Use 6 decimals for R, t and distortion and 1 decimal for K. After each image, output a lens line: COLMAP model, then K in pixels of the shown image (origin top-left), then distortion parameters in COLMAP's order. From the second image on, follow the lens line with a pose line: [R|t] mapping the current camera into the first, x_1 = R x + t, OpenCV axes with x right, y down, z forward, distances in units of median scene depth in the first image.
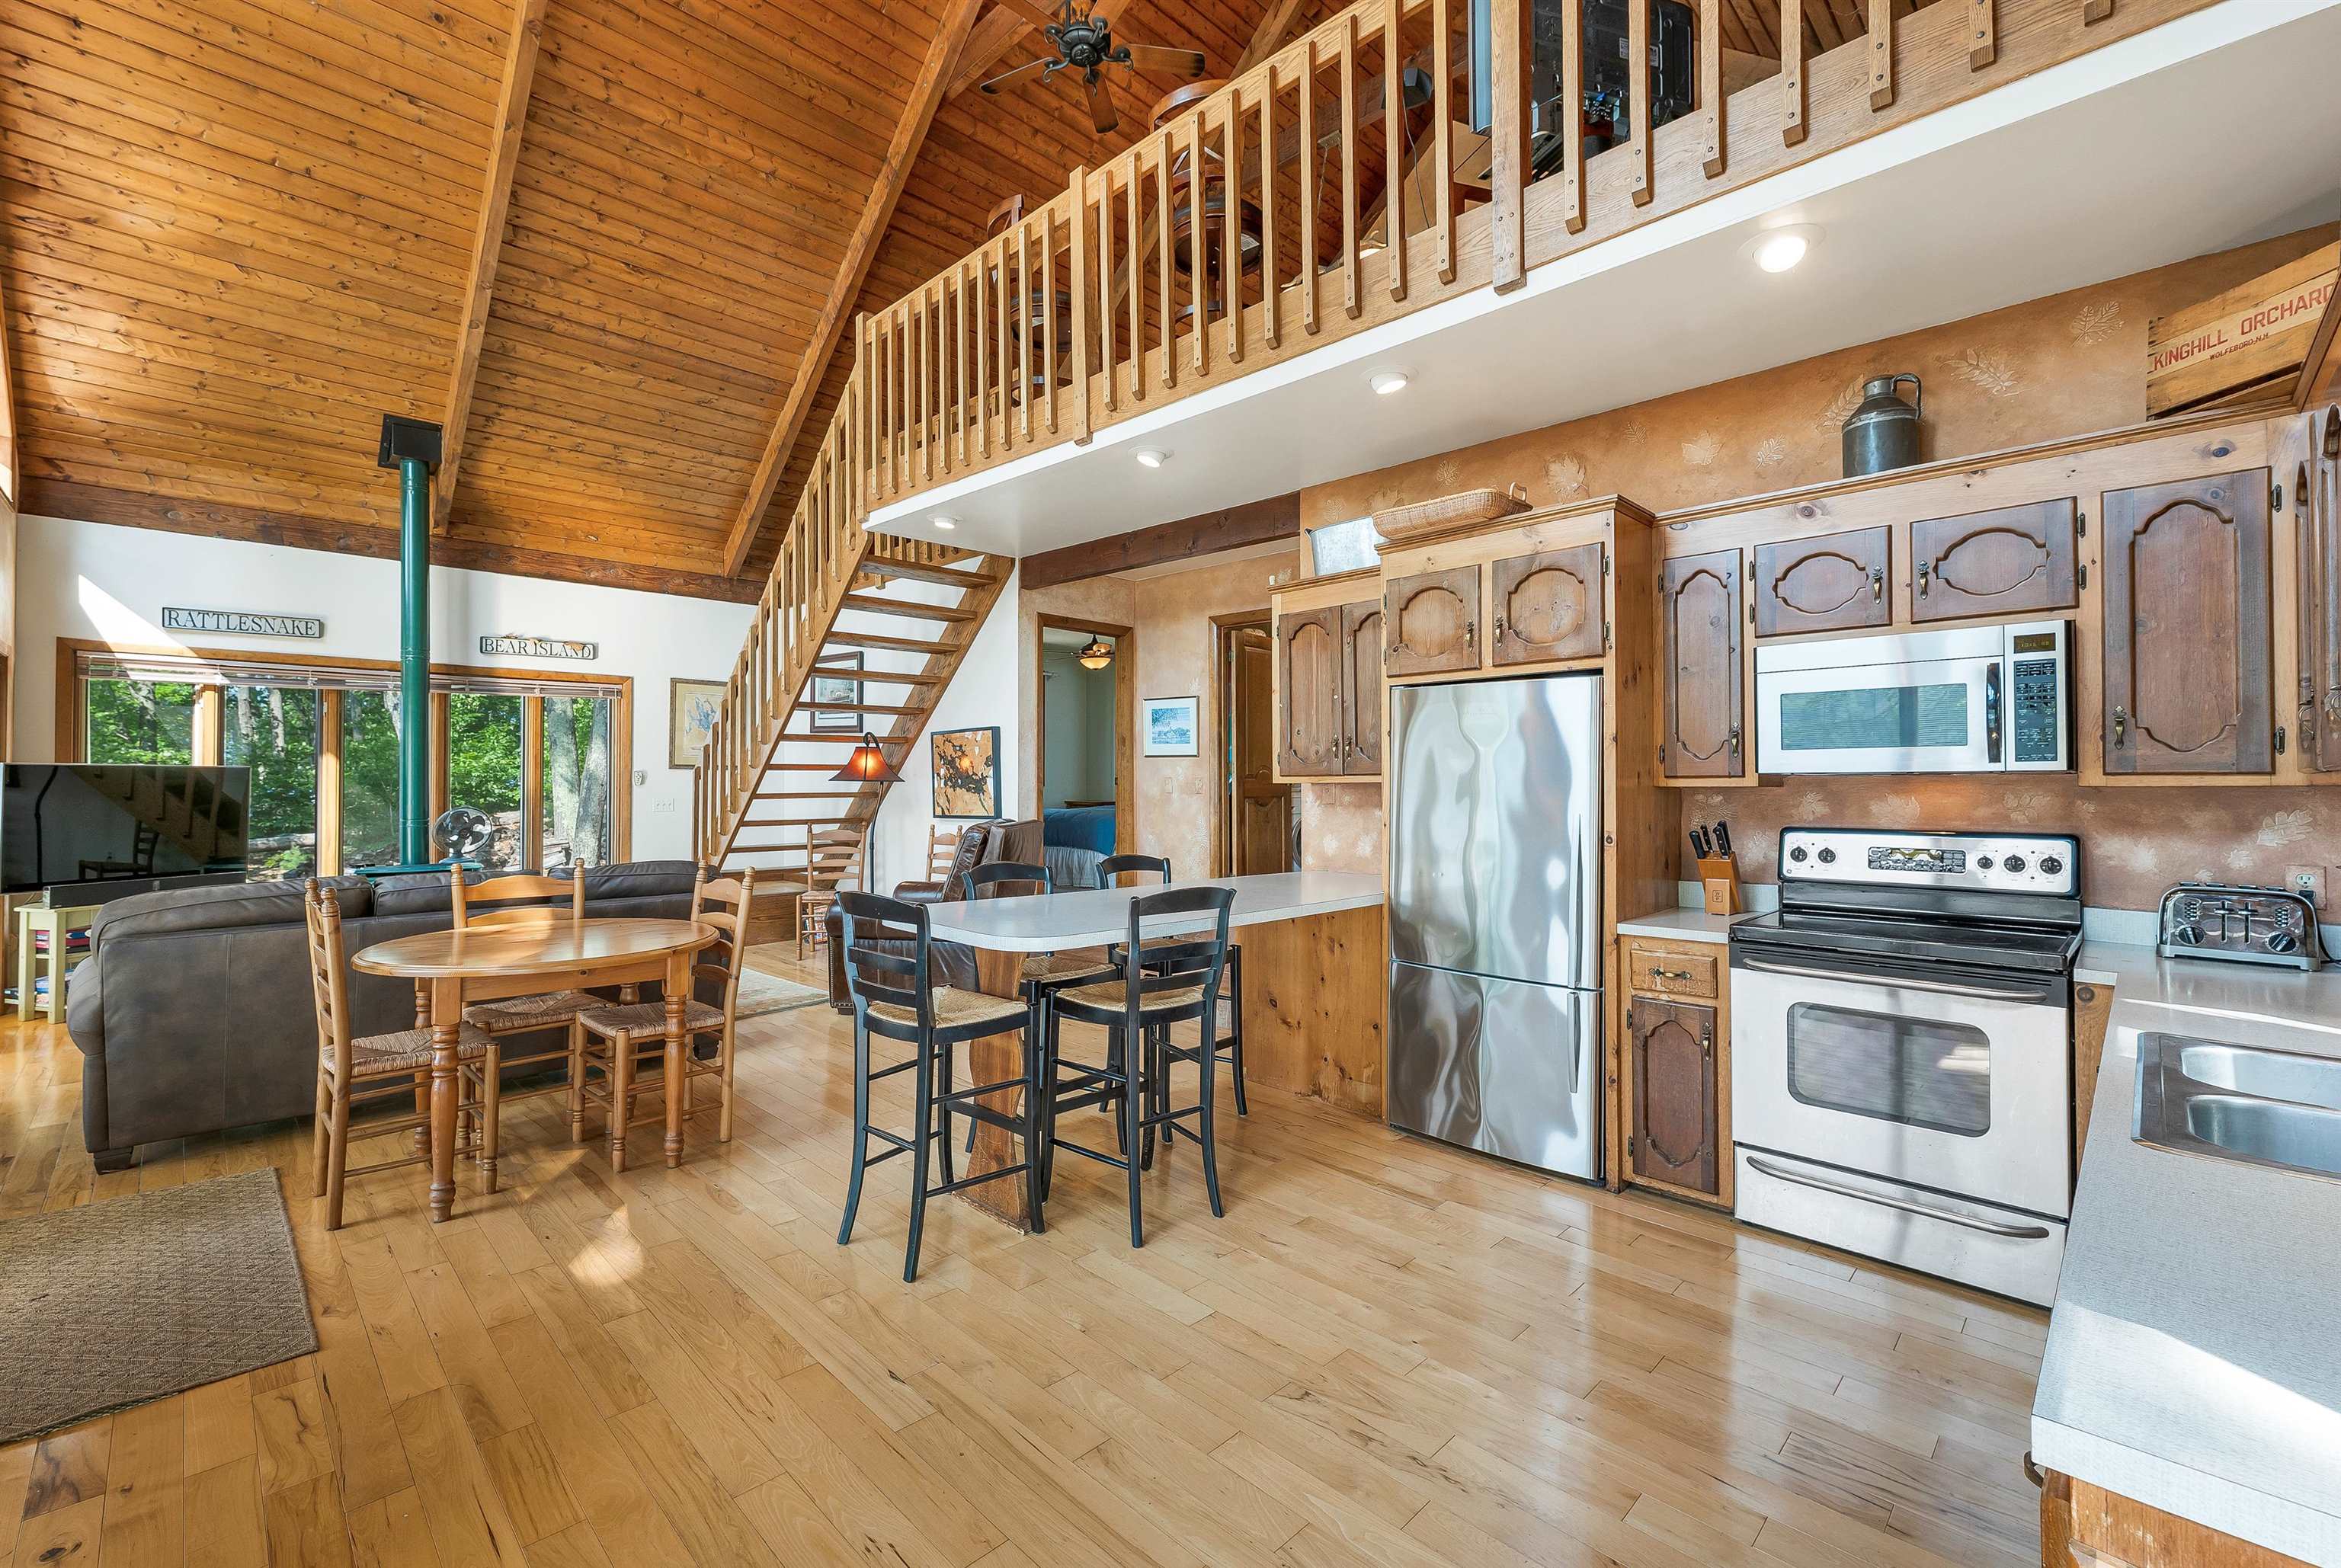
lens RADIAL K [[983.3, 0, 1160.5], [0, 983.3, 768.0], [0, 0, 1]] dist [-0.001085, 0.000517]
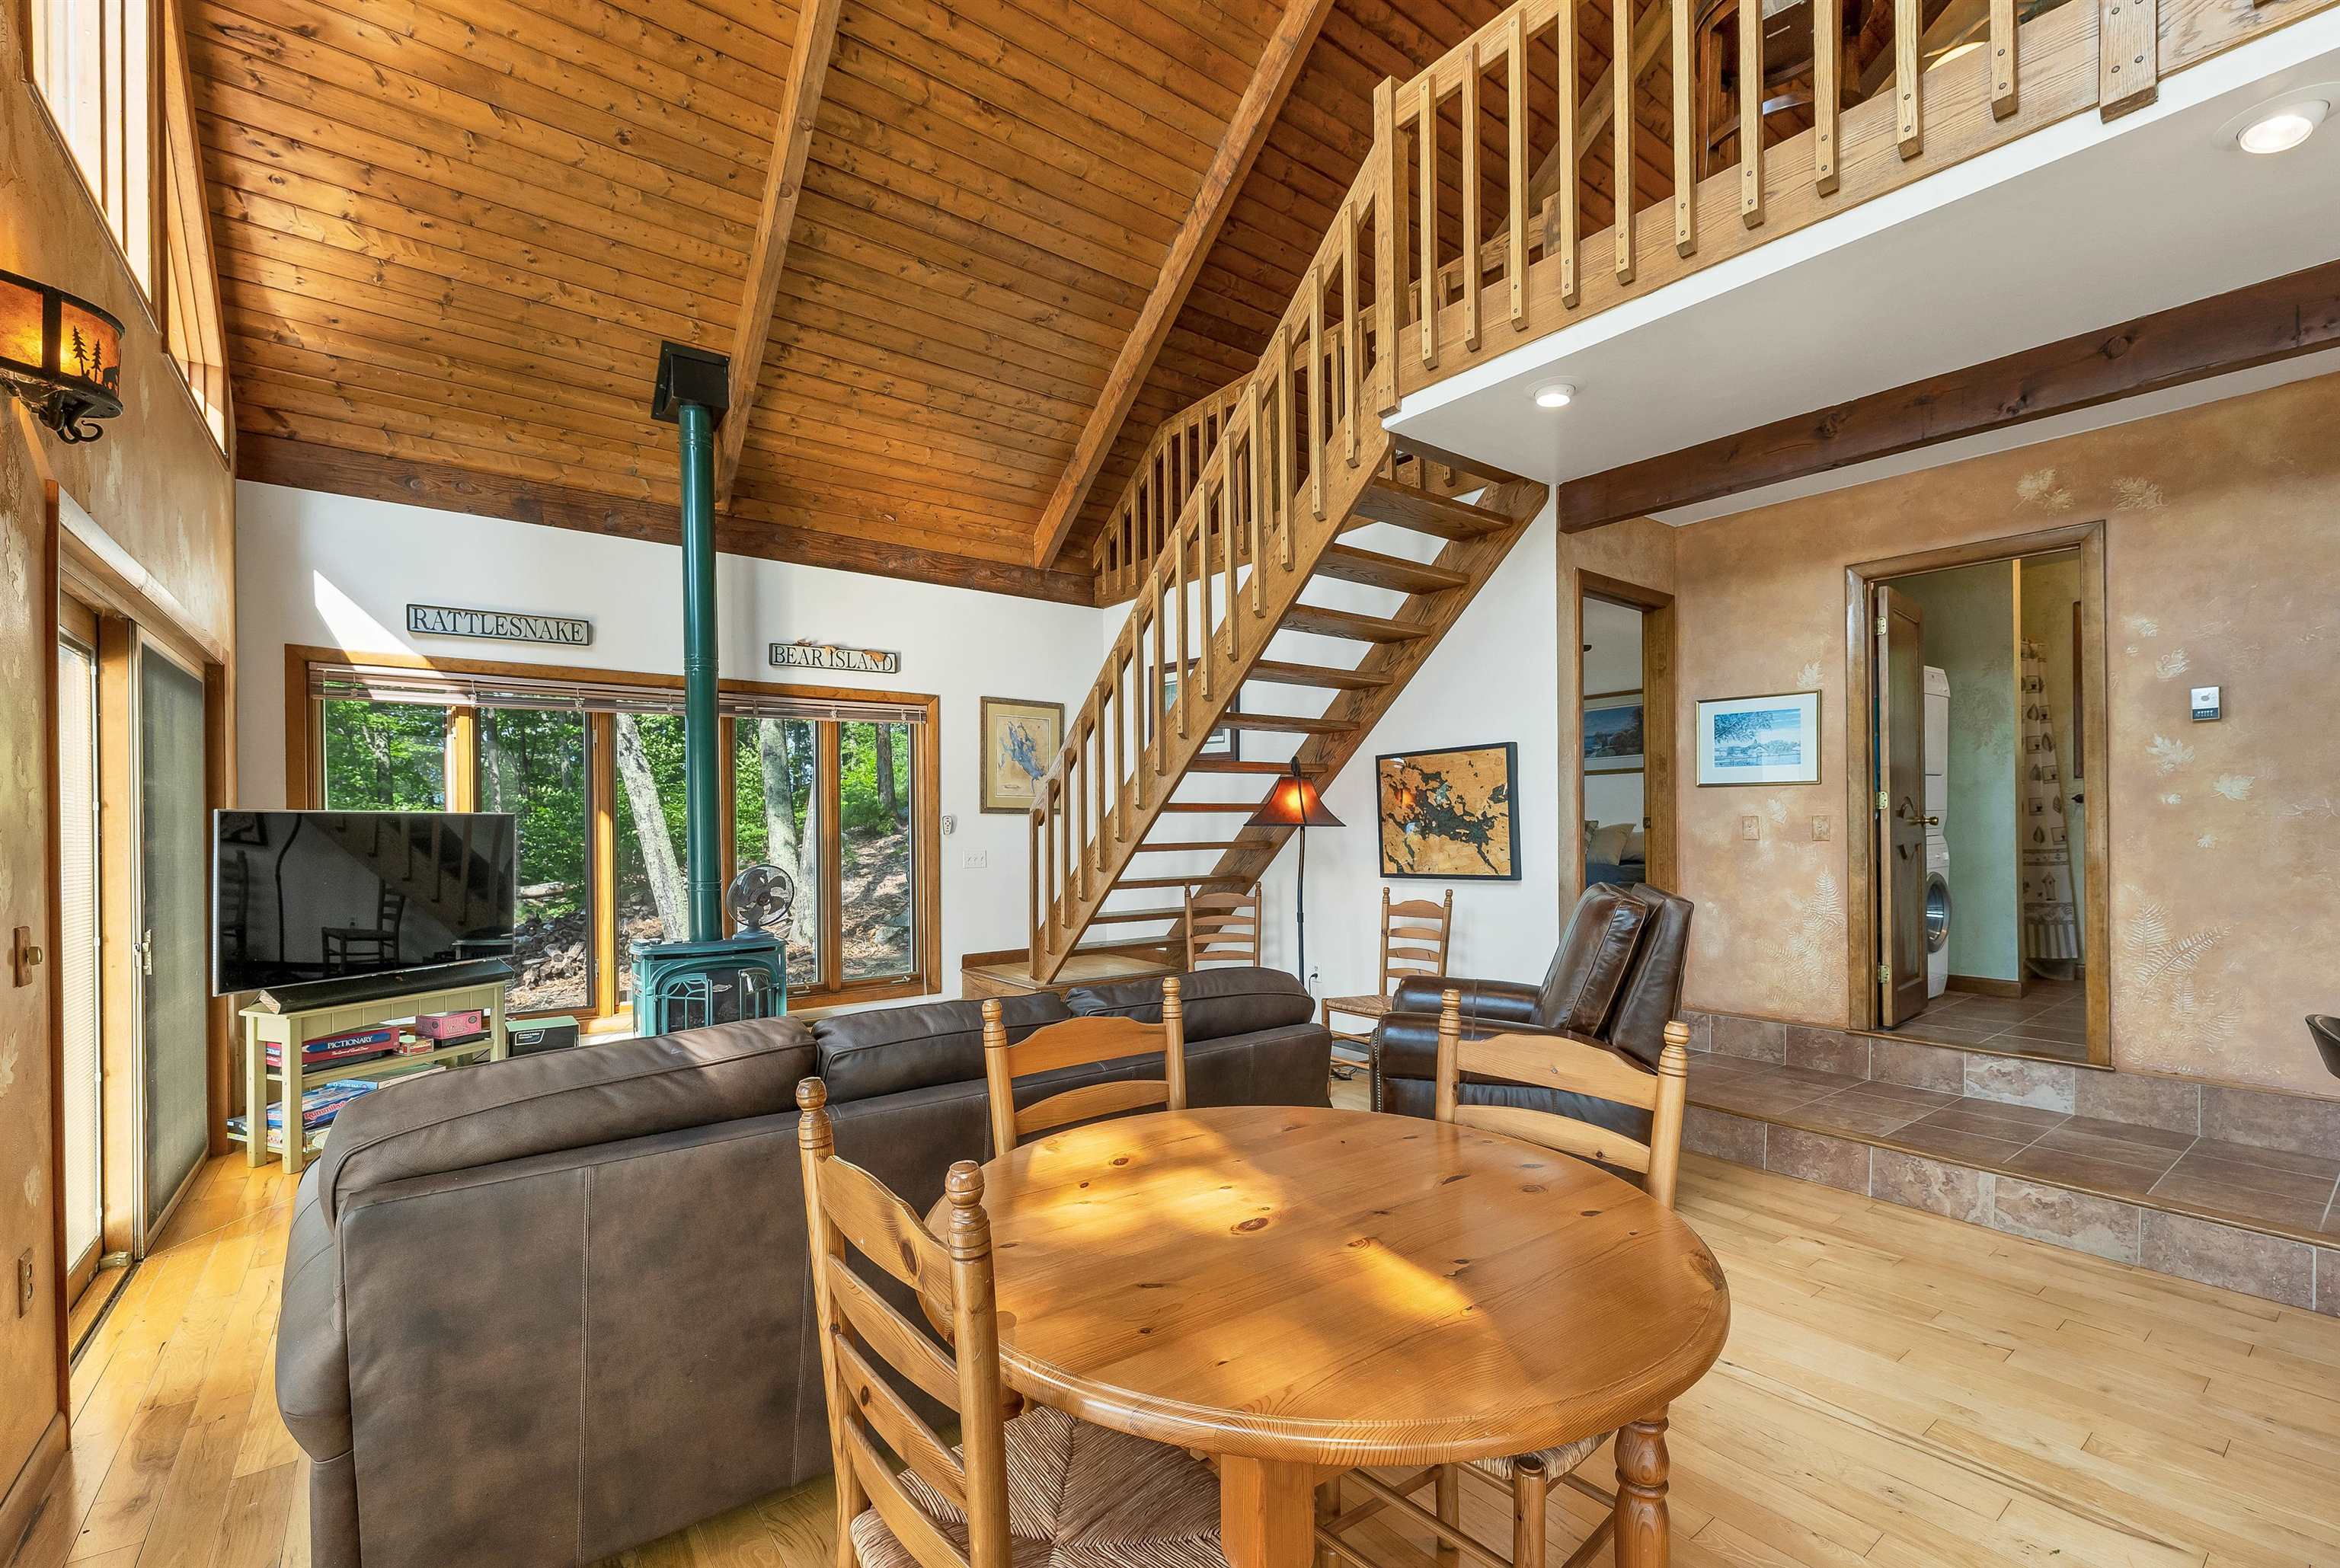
lens RADIAL K [[982.8, 0, 1148.9], [0, 982.8, 829.9], [0, 0, 1]] dist [-0.001085, 0.000517]
pose [[0.990496, -0.008768, -0.137259, -0.322245], [0.011032, 0.999815, 0.015739, 0.004085], [0.137096, -0.017104, 0.990410, 0.302434]]
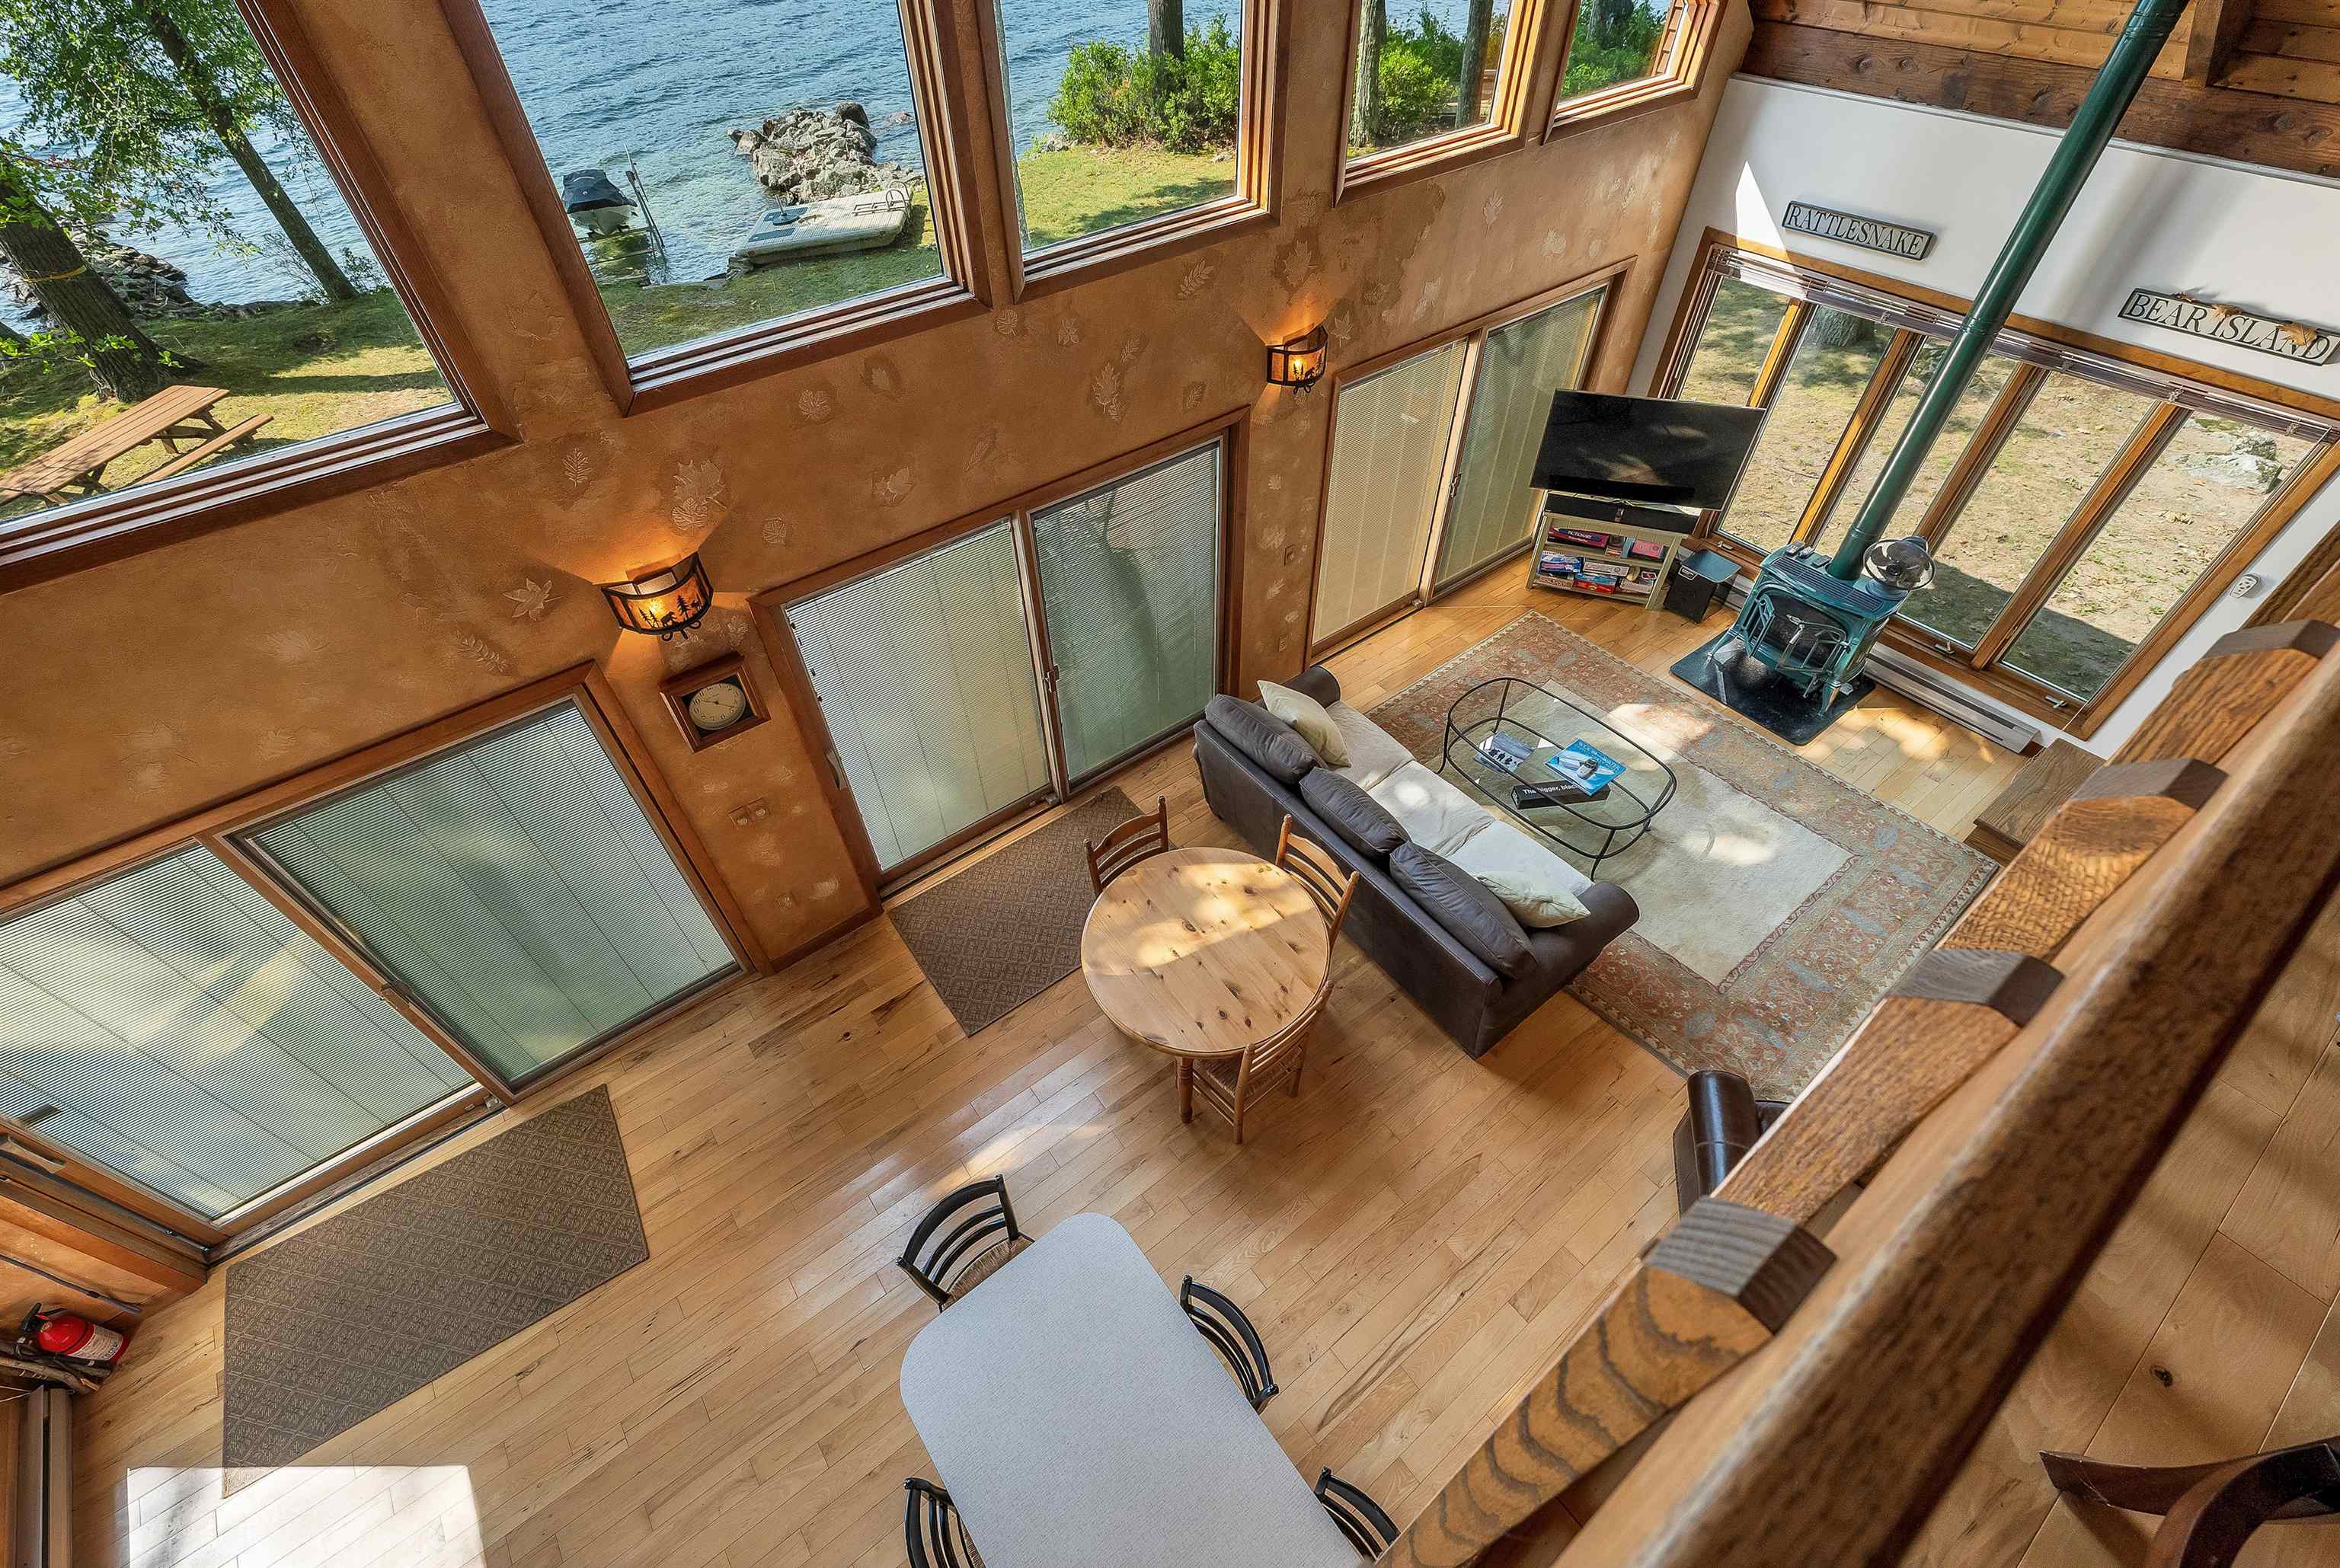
lens RADIAL K [[982.8, 0, 1161.7], [0, 982.8, 792.2], [0, 0, 1]] dist [-0.001085, 0.000517]
pose [[-0.143953, 0.724326, -0.674262, 0.047155], [0.042998, 0.685293, 0.726997, -0.432463], [0.988650, 0.075661, -0.129794, 0.549438]]
